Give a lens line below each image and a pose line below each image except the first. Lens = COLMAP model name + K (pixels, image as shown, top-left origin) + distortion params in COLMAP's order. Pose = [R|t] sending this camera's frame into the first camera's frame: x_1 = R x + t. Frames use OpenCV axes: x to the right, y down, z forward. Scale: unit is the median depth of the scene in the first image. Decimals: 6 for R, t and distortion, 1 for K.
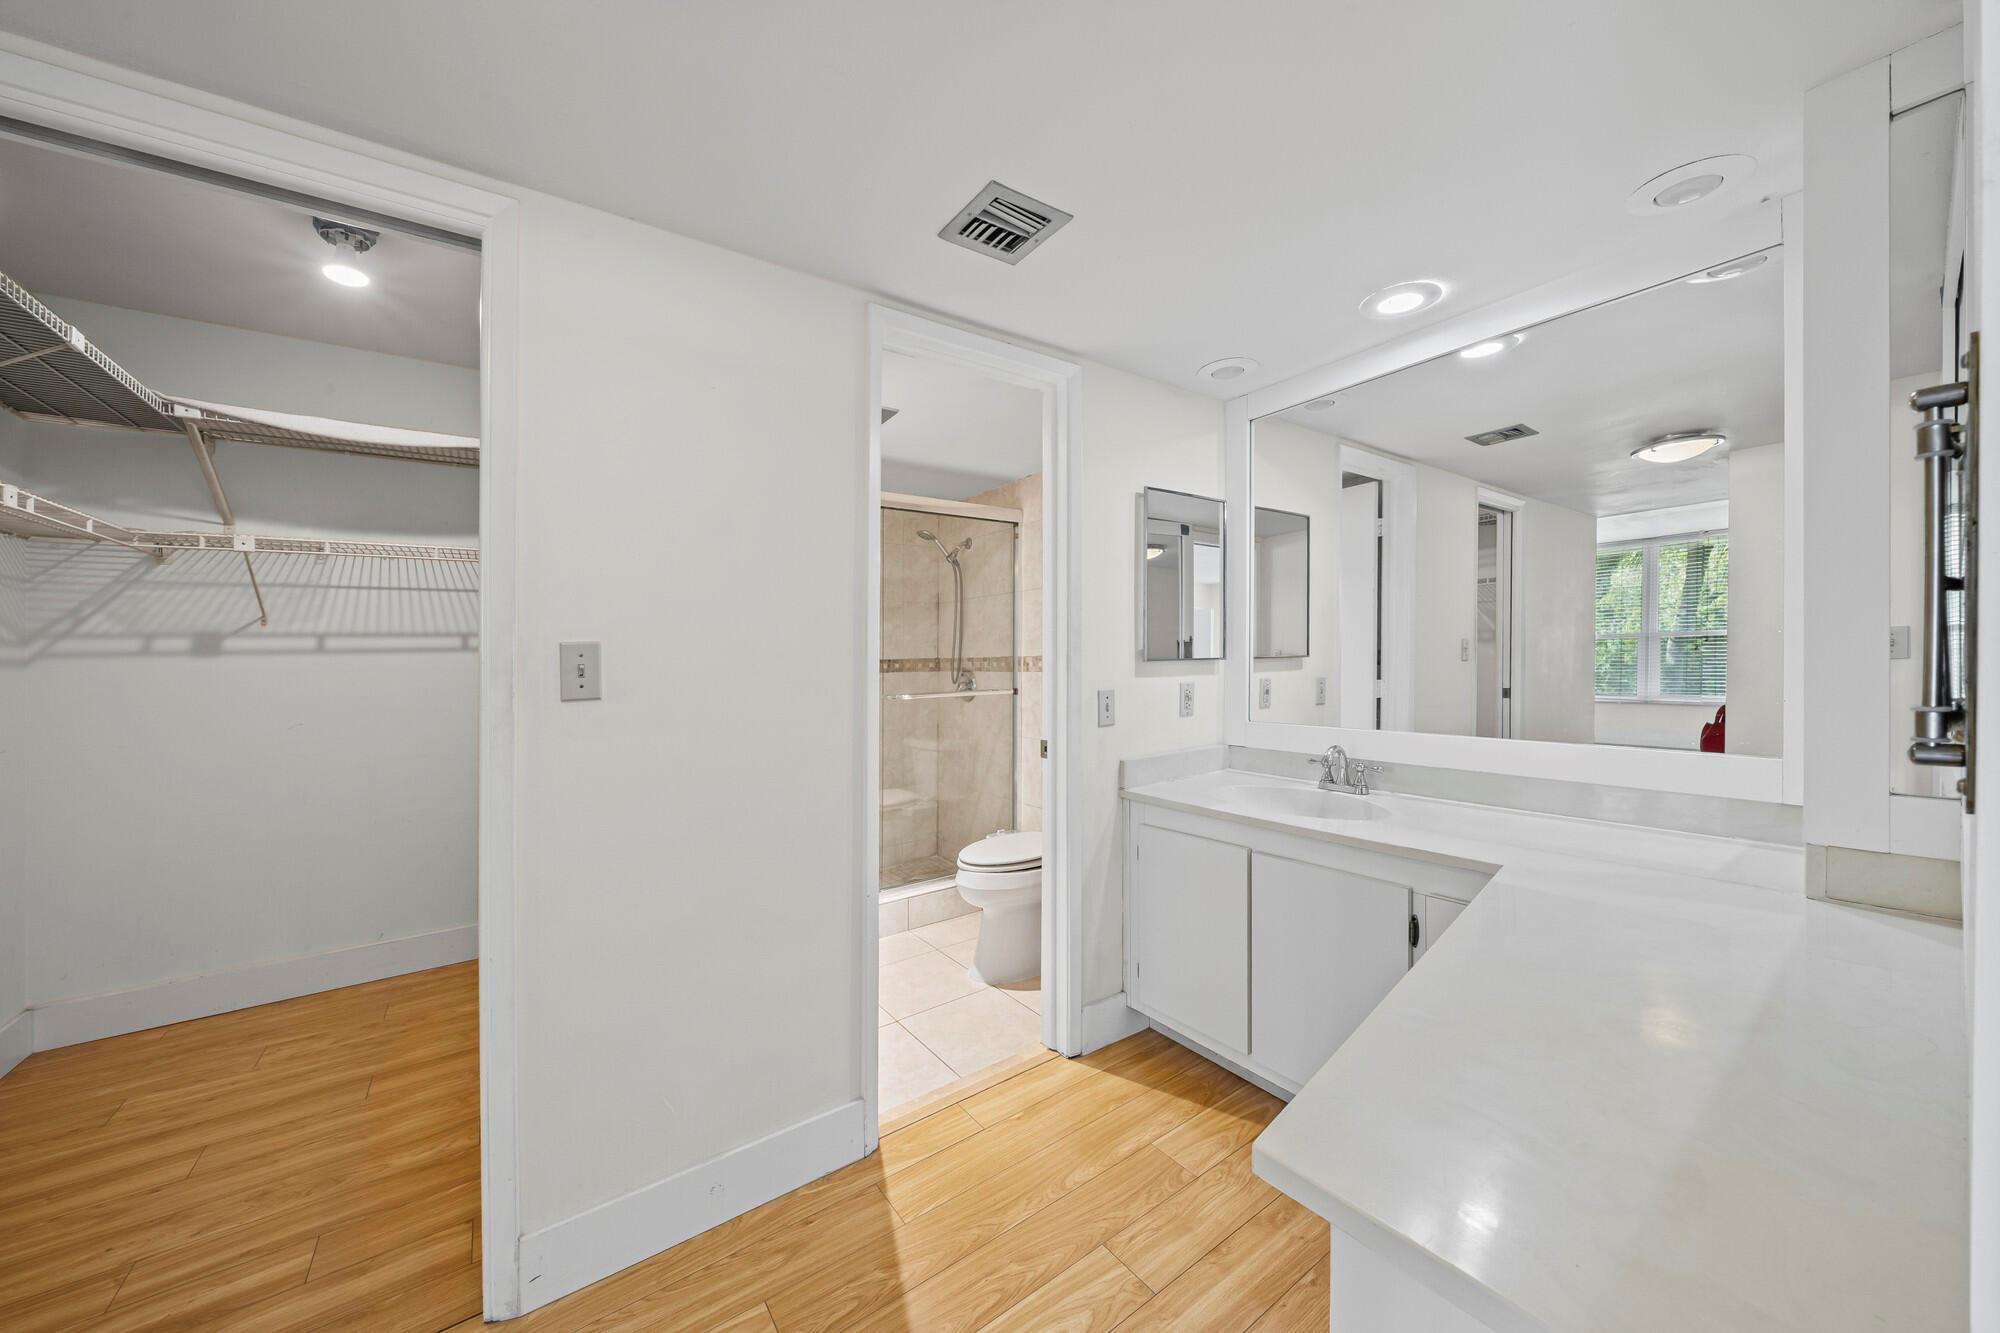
lens RADIAL K [[691.9, 0, 977.0], [0, 691.9, 645.1], [0, 0, 1]] dist [-0.006707, 0.000022]
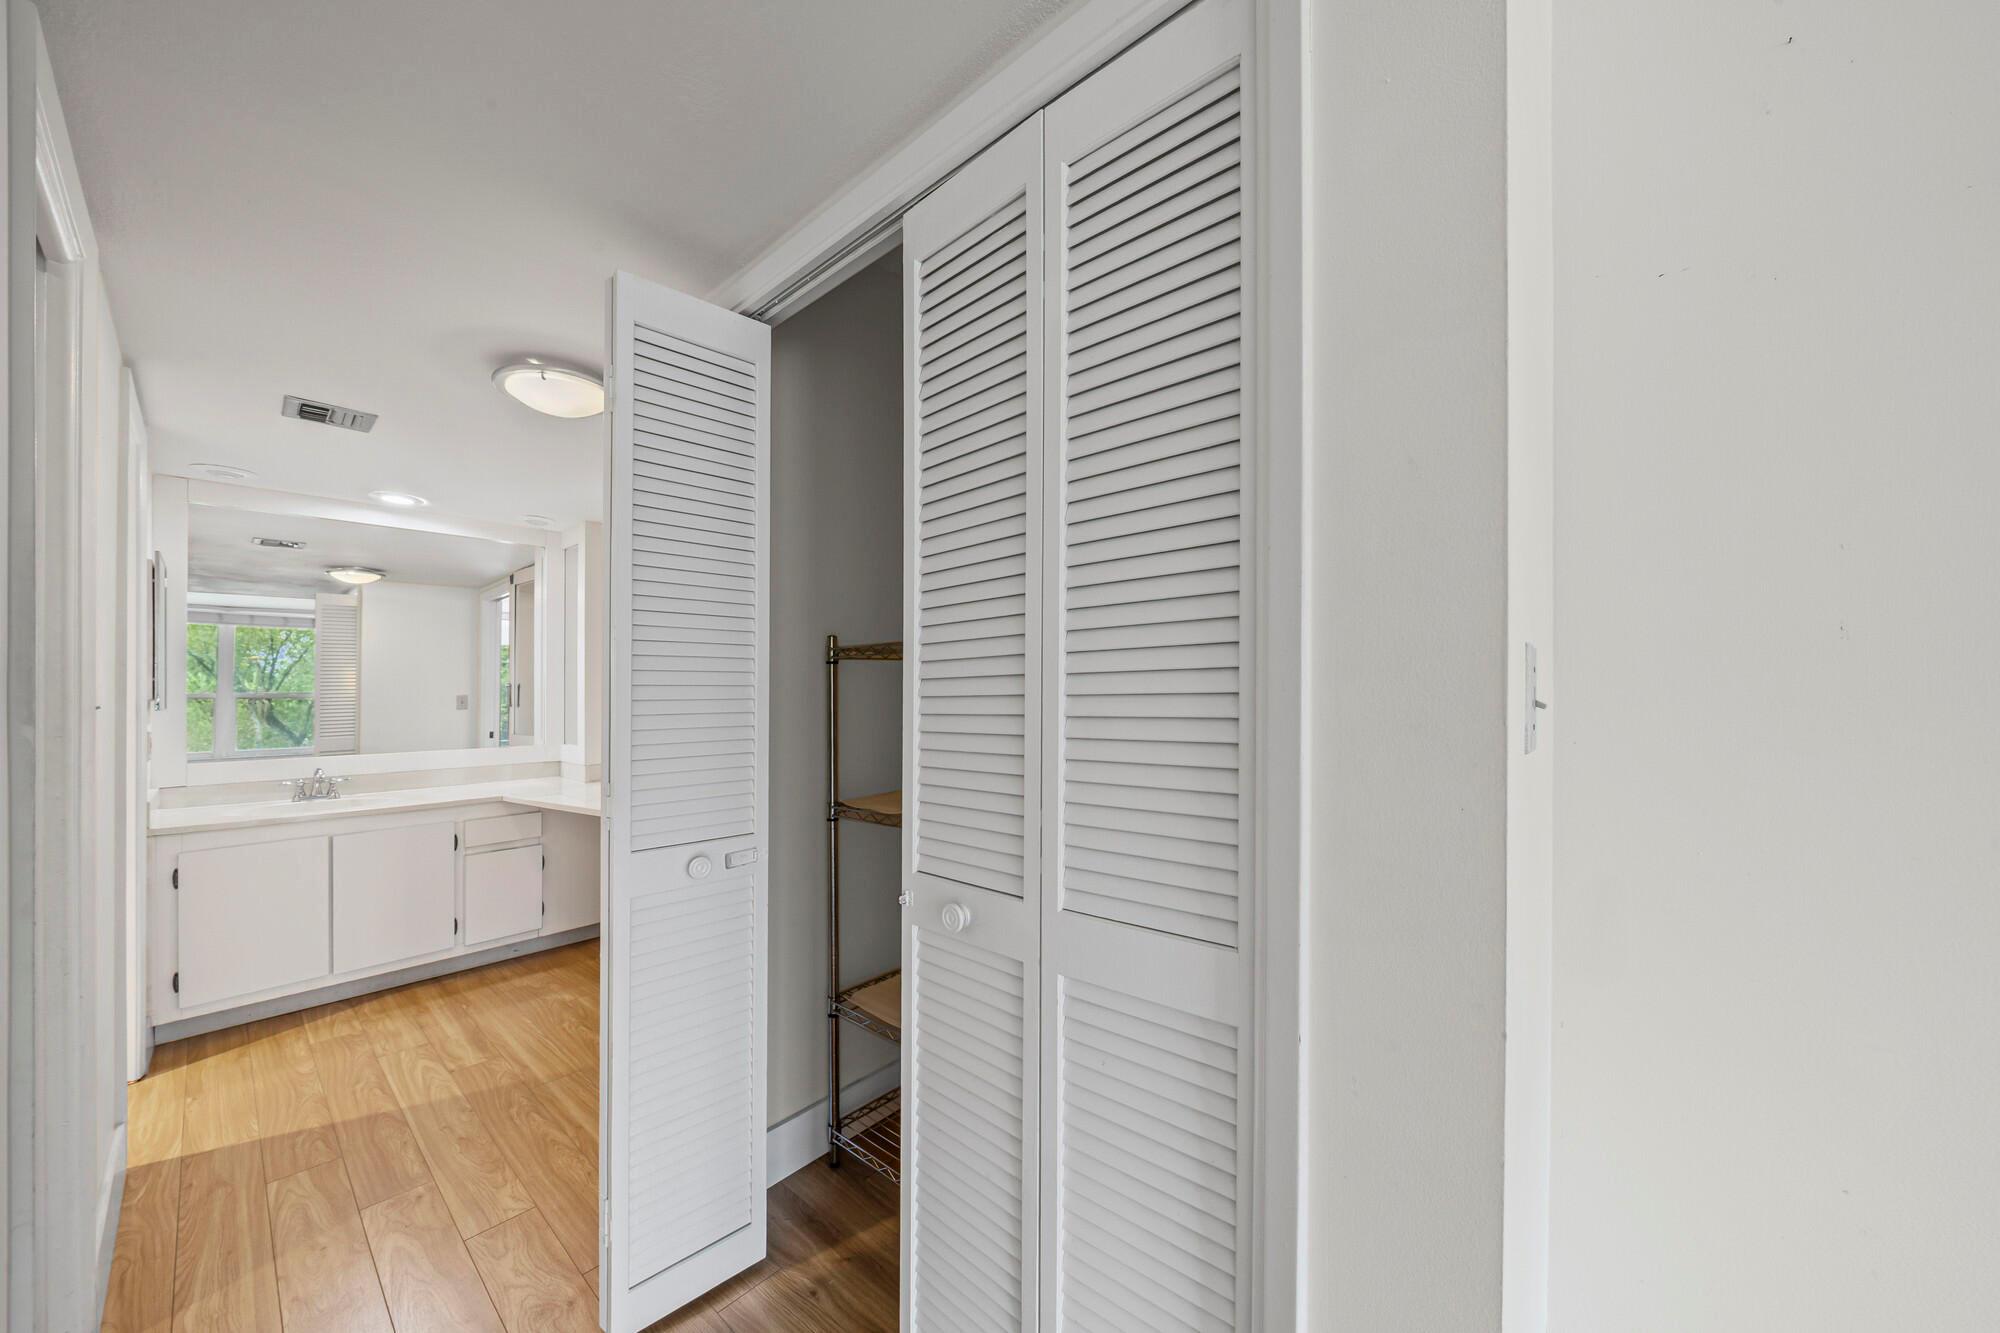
lens RADIAL K [[691.9, 0, 997.2], [0, 691.9, 680.3], [0, 0, 1]] dist [-0.006707, 0.000022]
pose [[-0.240451, 0.046470, 0.969548, -1.717466], [0.001427, 0.998869, -0.047522, 0.045065], [-0.970660, -0.010044, -0.240246, -0.035853]]
